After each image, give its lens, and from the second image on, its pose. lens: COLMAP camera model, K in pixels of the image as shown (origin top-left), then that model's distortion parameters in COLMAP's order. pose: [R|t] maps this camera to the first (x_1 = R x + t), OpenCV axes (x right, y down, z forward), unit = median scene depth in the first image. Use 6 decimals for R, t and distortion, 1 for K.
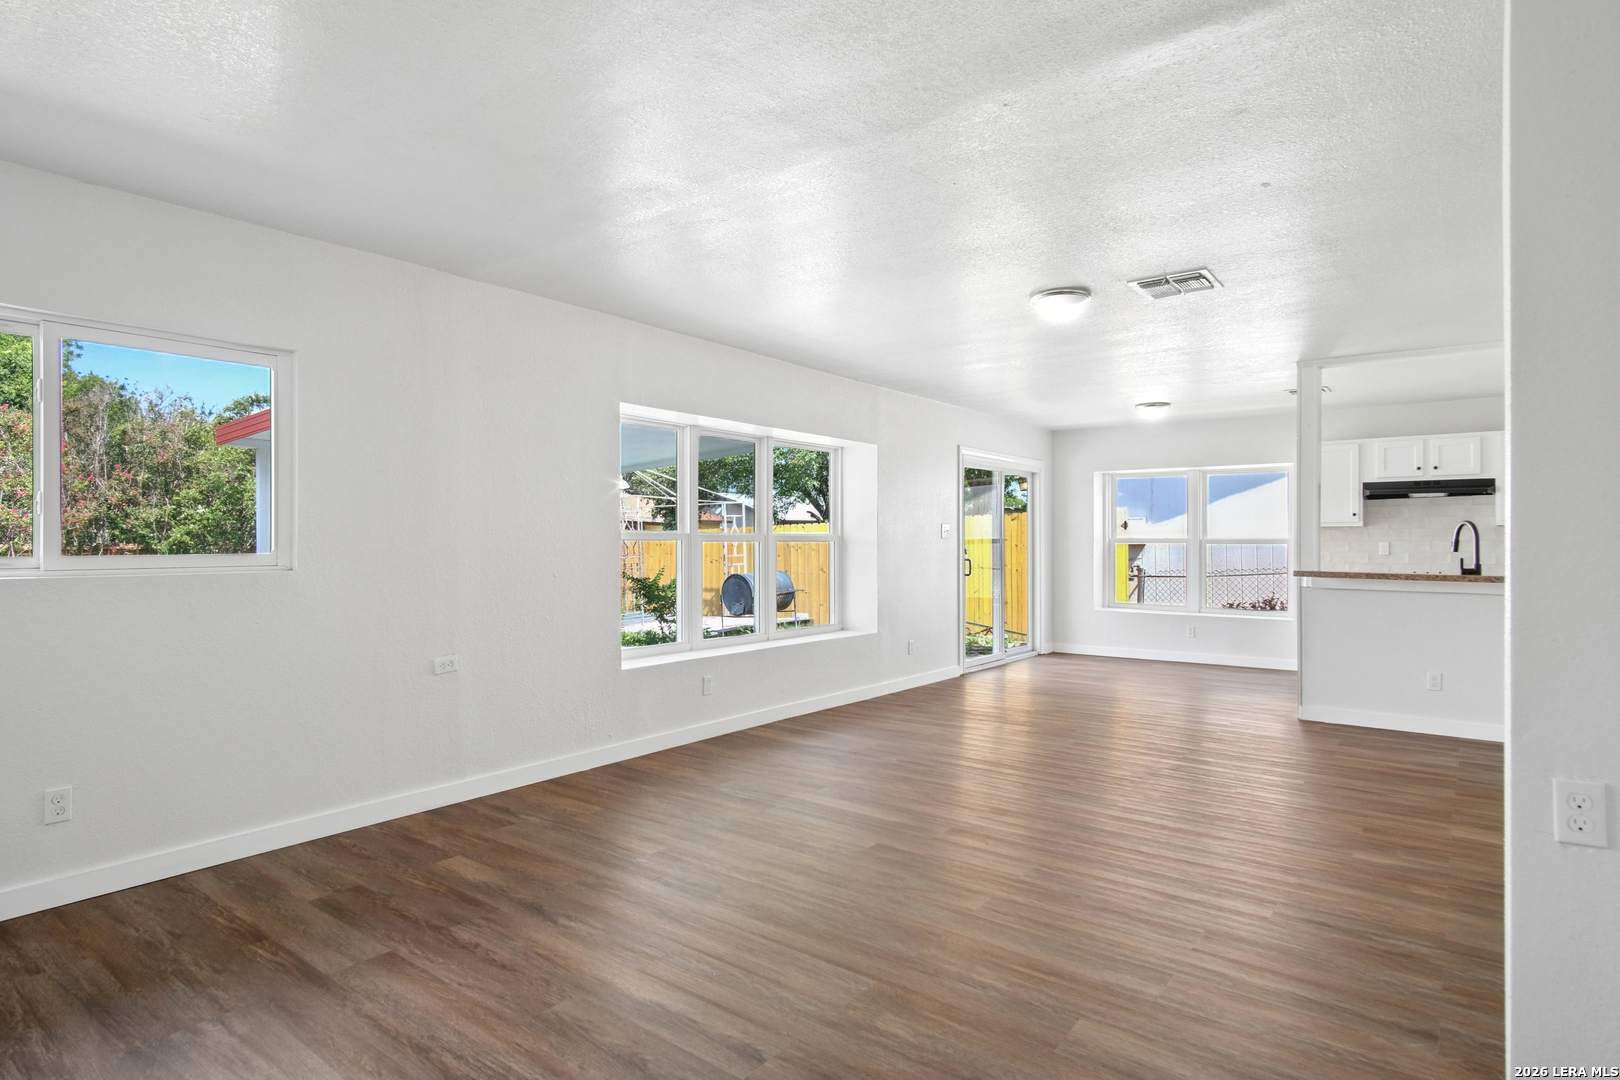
lens RADIAL K [[873.7, 0, 810.0], [0, 873.7, 540.0], [0, 0, 1]] dist [-0.001561, 0.001904]
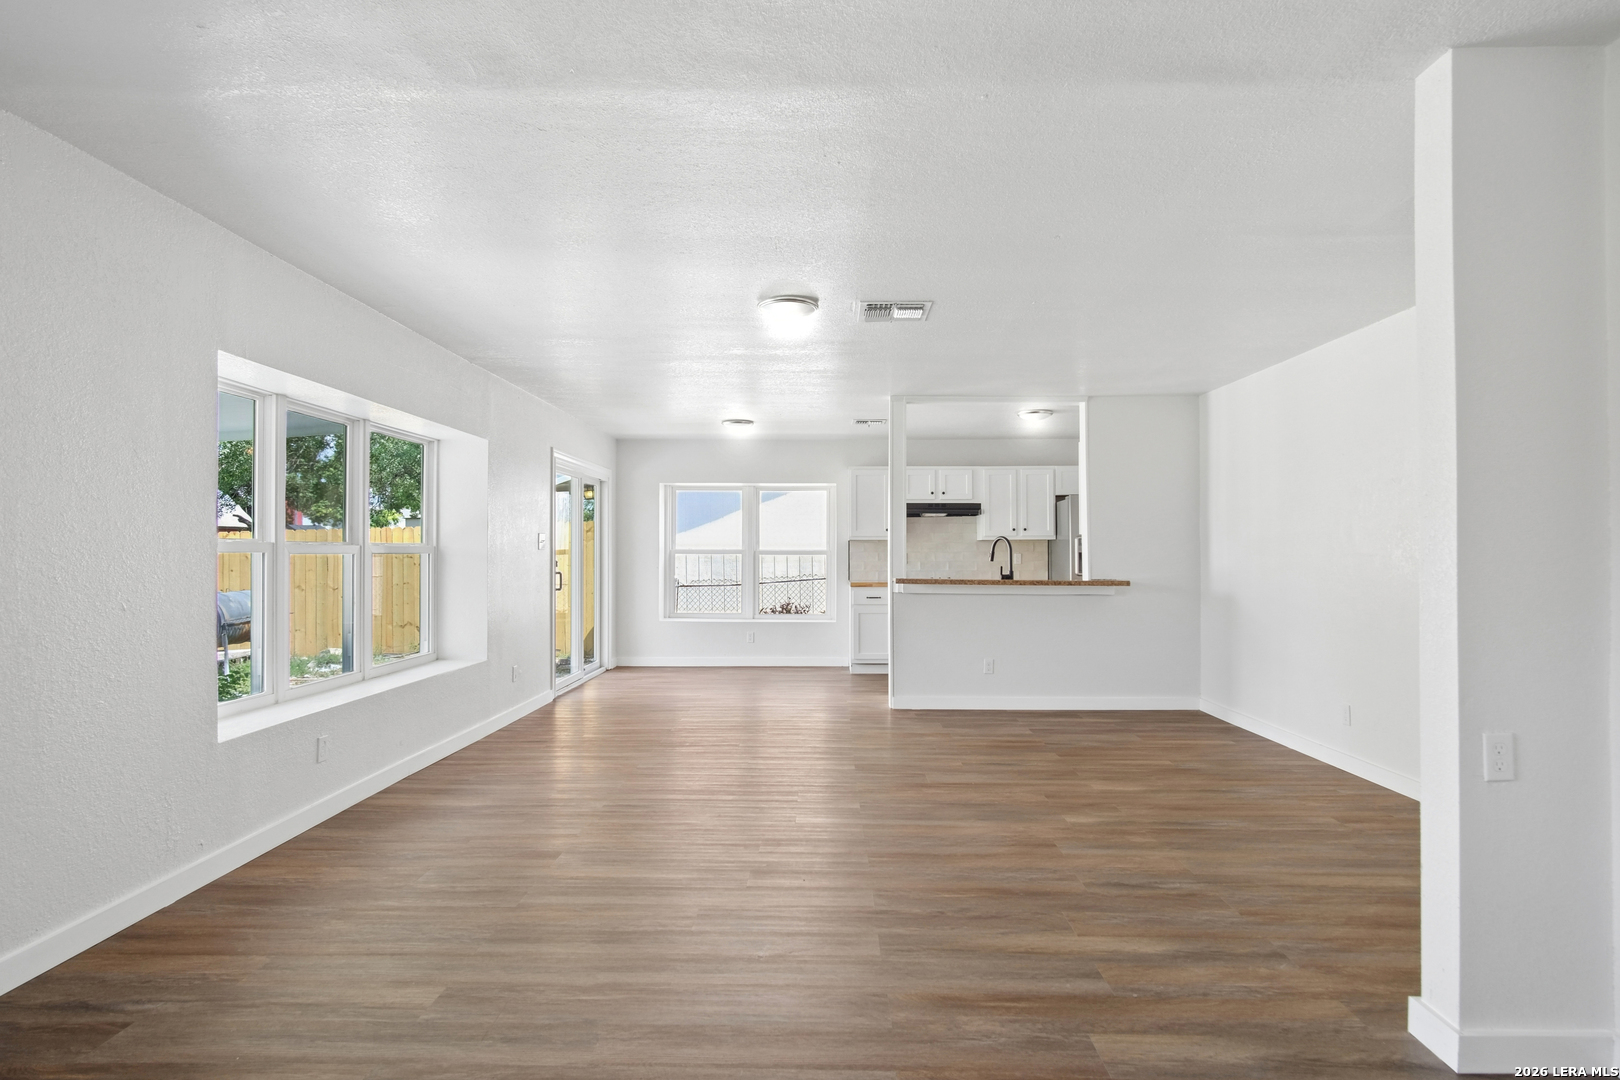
lens RADIAL K [[873.7, 0, 810.0], [0, 873.7, 540.0], [0, 0, 1]] dist [-0.001561, 0.001904]
pose [[0.801861, 0.008390, 0.597452, -0.174249], [-0.001168, 0.999922, -0.012475, -0.000717], [-0.597510, 0.009305, 0.801808, 0.124920]]
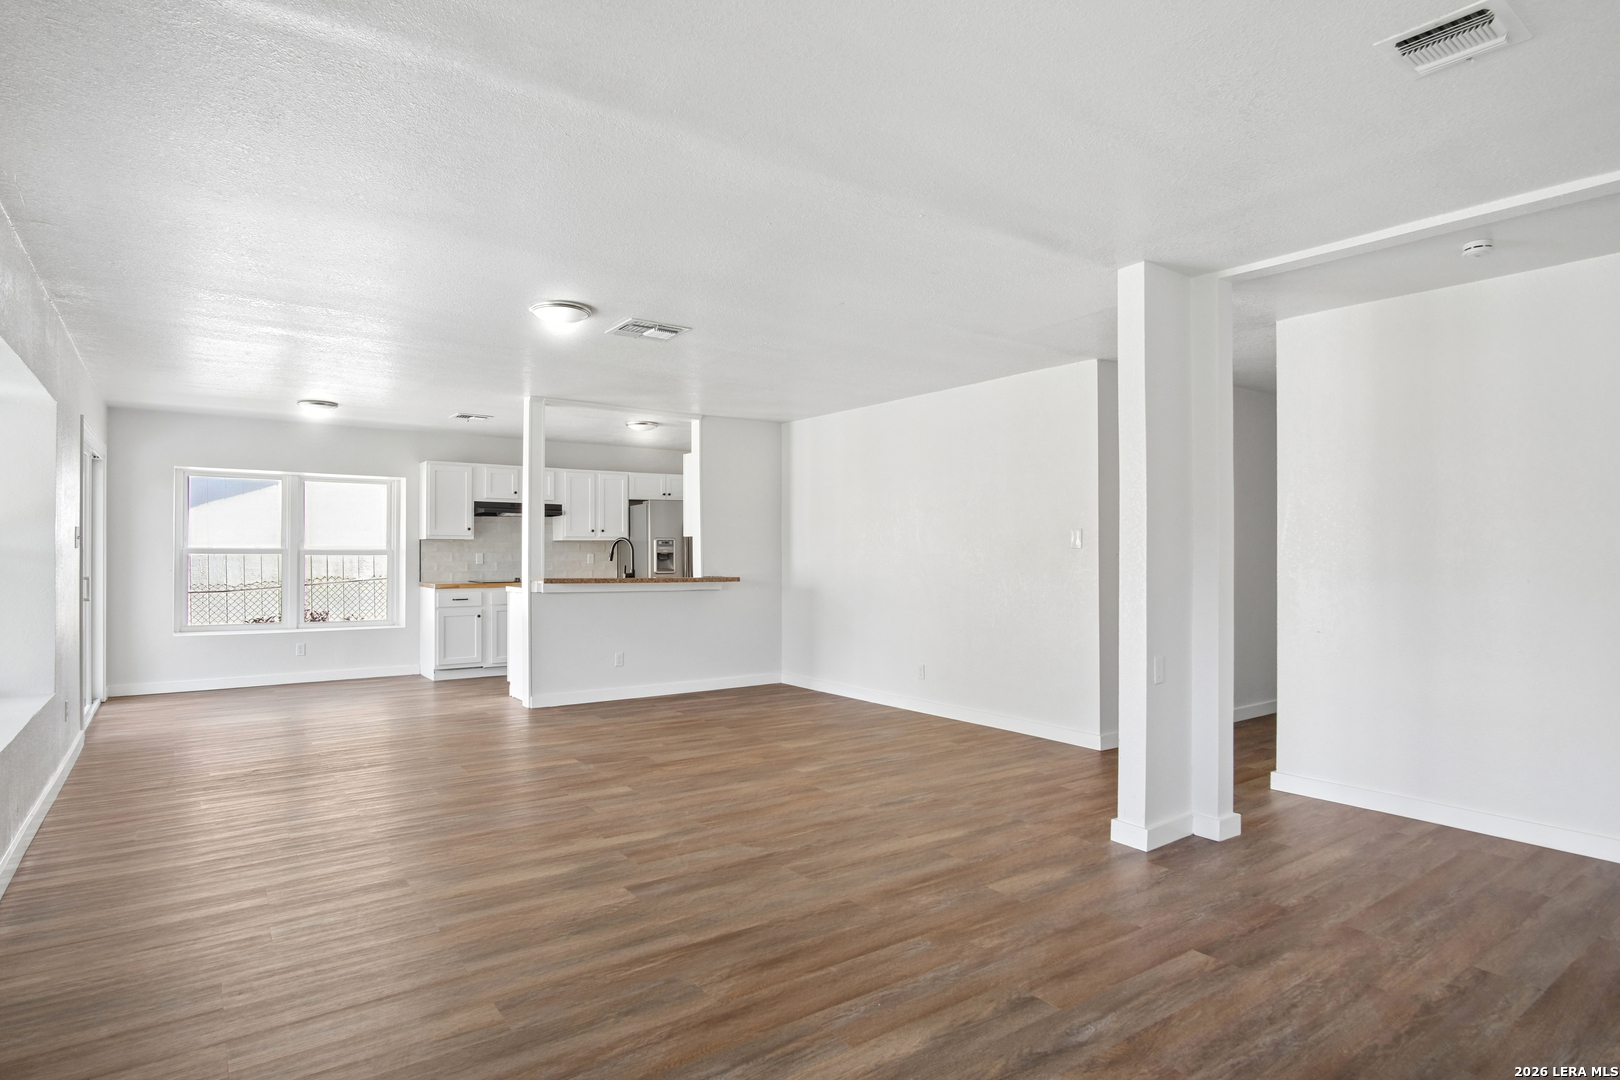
lens RADIAL K [[878.9, 0, 802.9], [0, 878.9, 551.0], [0, 0, 1]] dist [-0.023184, 0.000156]
pose [[0.275381, 0.001736, 0.961334, -0.374350], [-0.004168, 0.999991, -0.000612, -0.001629], [-0.961326, -0.003838, 0.275385, 0.286790]]
